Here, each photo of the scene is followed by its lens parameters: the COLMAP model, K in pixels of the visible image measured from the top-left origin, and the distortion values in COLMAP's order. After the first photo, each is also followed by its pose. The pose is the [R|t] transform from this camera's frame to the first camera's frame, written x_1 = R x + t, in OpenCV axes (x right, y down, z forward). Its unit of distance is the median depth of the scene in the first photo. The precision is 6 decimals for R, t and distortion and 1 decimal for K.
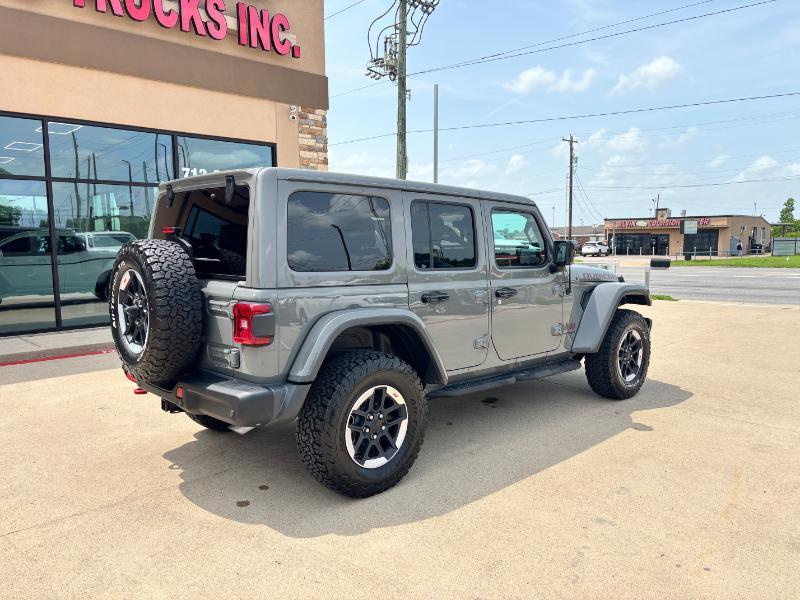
lens RADIAL K [[606.1, 0, 399.6], [0, 606.1, 300.8], [0, 0, 1]] dist [0.031736, -0.004739]
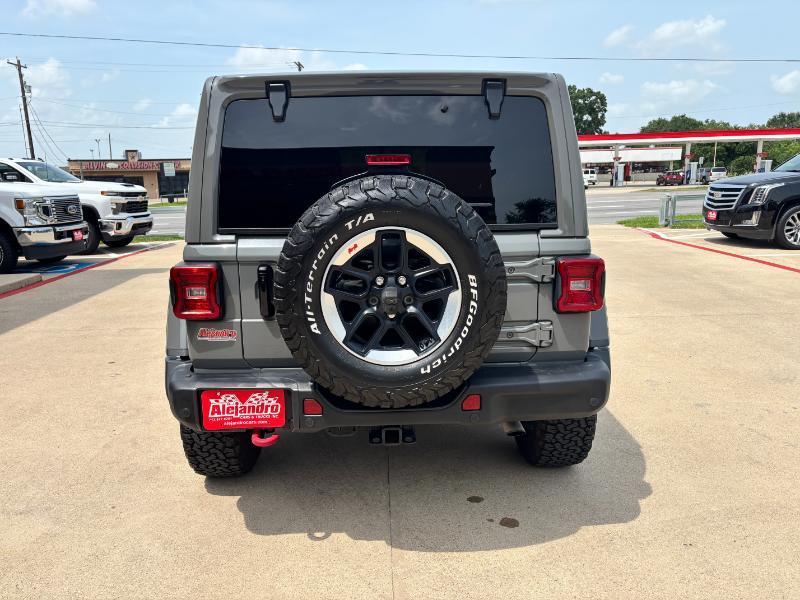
lens RADIAL K [[606.1, 0, 399.6], [0, 606.1, 300.8], [0, 0, 1]] dist [0.031736, -0.004739]
pose [[0.660717, -0.160260, 0.733328, -0.316791], [0.093019, 0.986894, 0.131864, -0.020782], [-0.744849, -0.018911, 0.666965, 0.218243]]
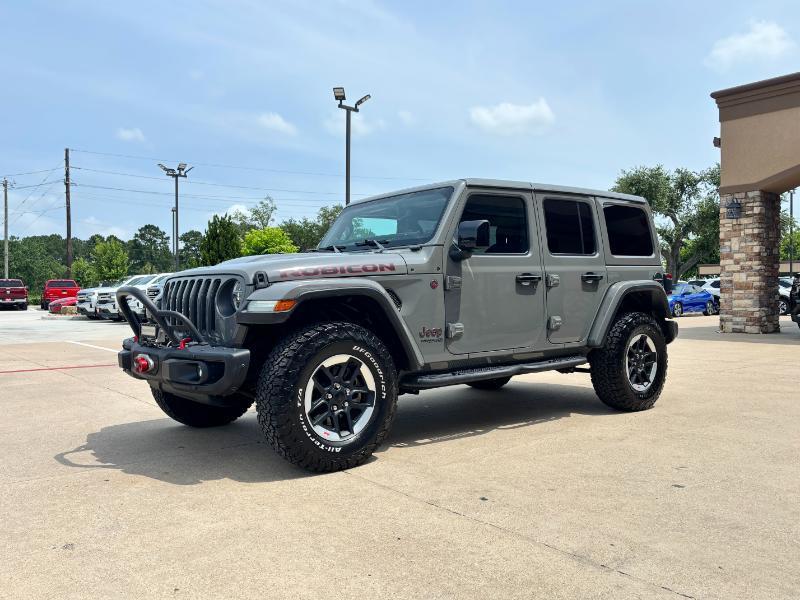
lens RADIAL K [[671.1, 0, 396.9], [0, 671.1, 301.0], [0, 0, 1]] dist [0.033654, -0.001213]
pose [[-0.997546, 0.007959, 0.069561, 0.026620], [0.015710, 0.993629, 0.111604, -0.062460], [-0.068230, 0.112423, -0.991315, 1.124702]]
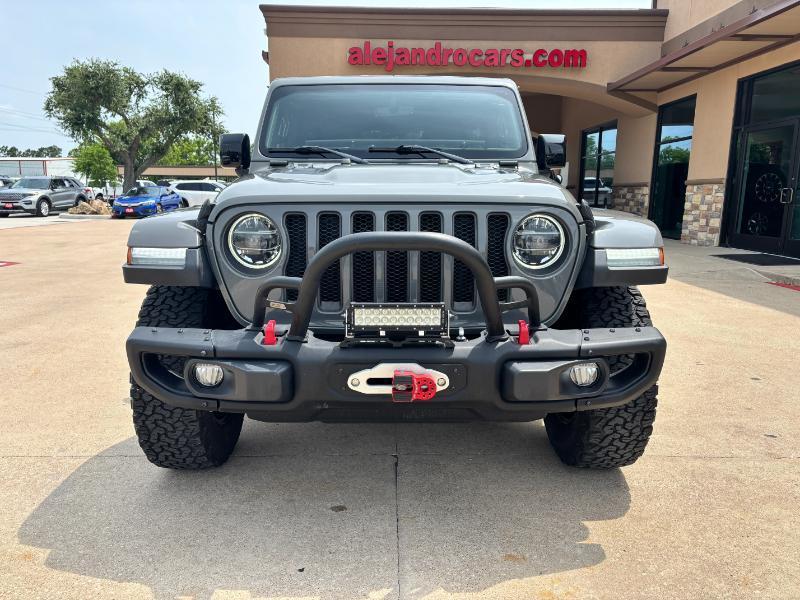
lens RADIAL K [[612.0, 0, 400.0], [0, 612.0, 300.0], [0, 0, 1]] dist [0.030509, -0.005528]
pose [[-0.672826, 0.127876, -0.728665, 0.354126], [-0.078587, 0.967021, 0.242271, -0.051436], [0.735615, 0.220270, -0.640588, 0.840231]]
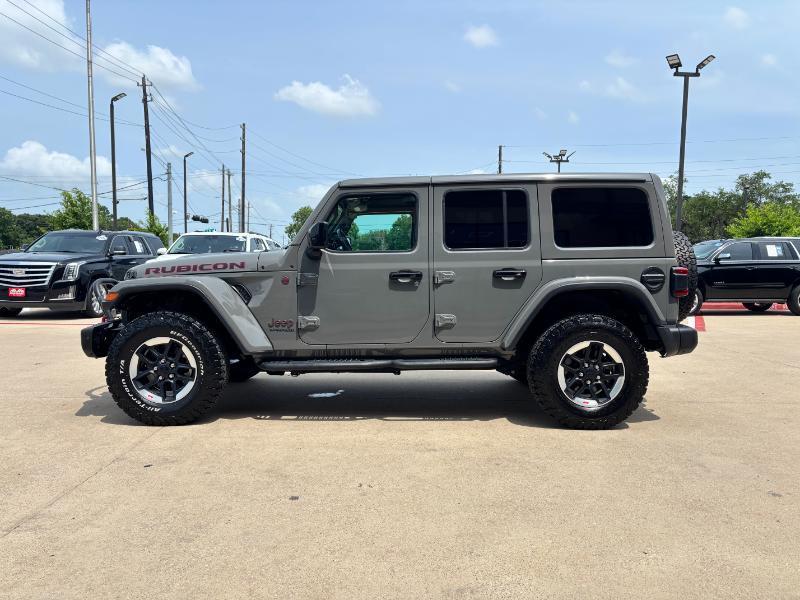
lens RADIAL K [[612.0, 0, 400.0], [0, 612.0, 300.0], [0, 0, 1]] dist [0.030509, -0.005528]
pose [[-0.729822, -0.039730, 0.682481, -0.359102], [0.066621, 0.989425, 0.128841, -0.062427], [-0.680383, 0.139499, -0.719458, 0.945267]]
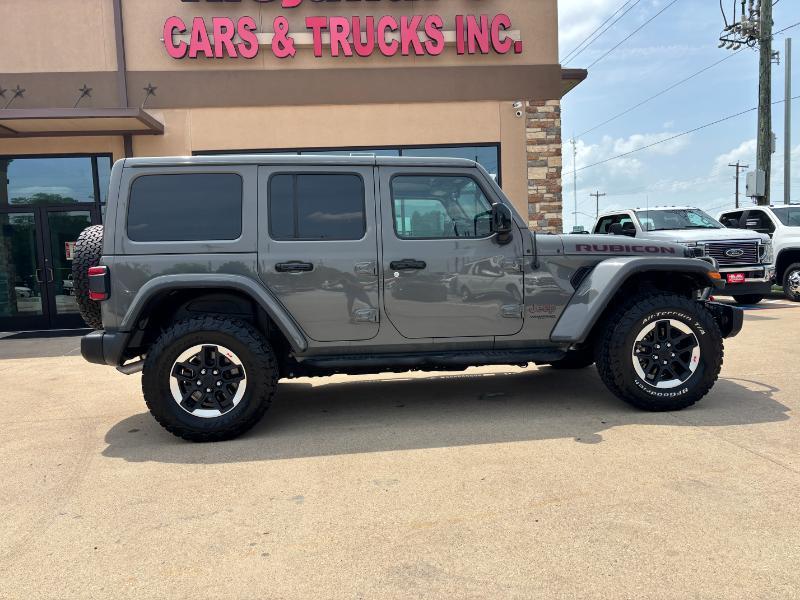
lens RADIAL K [[606.1, 0, 399.6], [0, 606.1, 300.8], [0, 0, 1]] dist [0.031736, -0.004739]
pose [[0.789040, 0.011788, -0.614229, 0.343365], [-0.024036, 0.999643, -0.011693, 0.024592], [0.613871, 0.023990, 0.789041, 0.124891]]
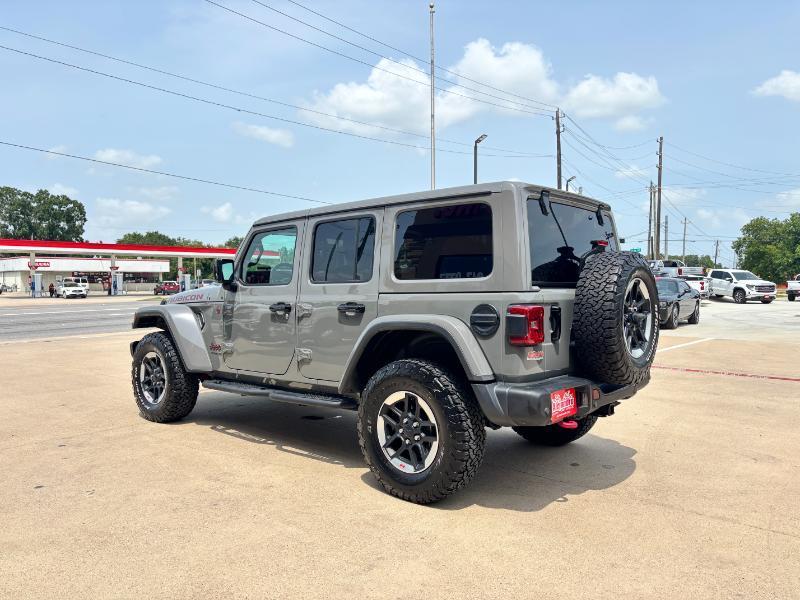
lens RADIAL K [[606.1, 0, 399.6], [0, 606.1, 300.8], [0, 0, 1]] dist [0.031736, -0.004739]
pose [[-0.107038, -0.026462, 0.993903, -0.526361], [0.100777, 0.994209, 0.037323, -0.033984], [-0.989134, 0.104157, -0.103752, 0.554731]]
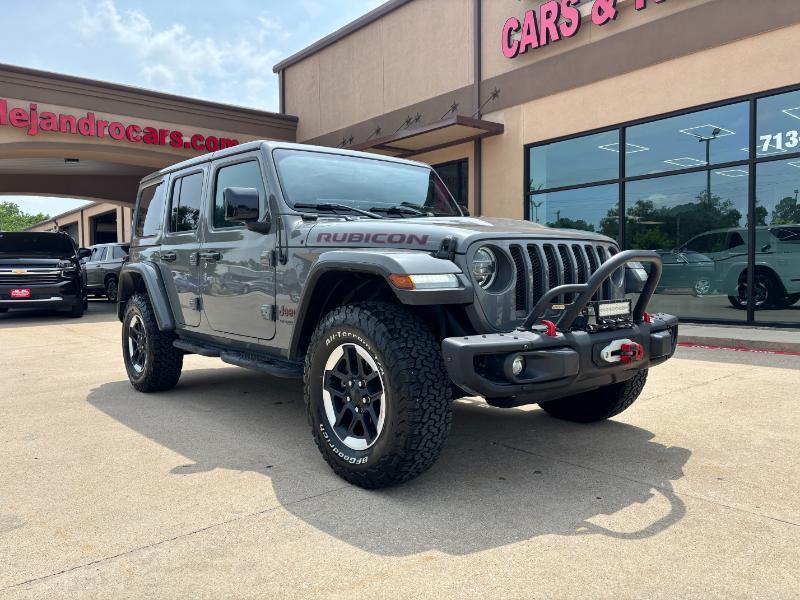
lens RADIAL K [[605.0, 0, 398.6], [0, 605.0, 290.9], [0, 0, 1]] dist [0.034808, -0.005454]
pose [[-0.052146, 0.037480, -0.997936, 0.511669], [-0.083775, 0.995609, 0.041770, -0.011158], [0.995119, 0.085780, -0.048777, 0.625566]]
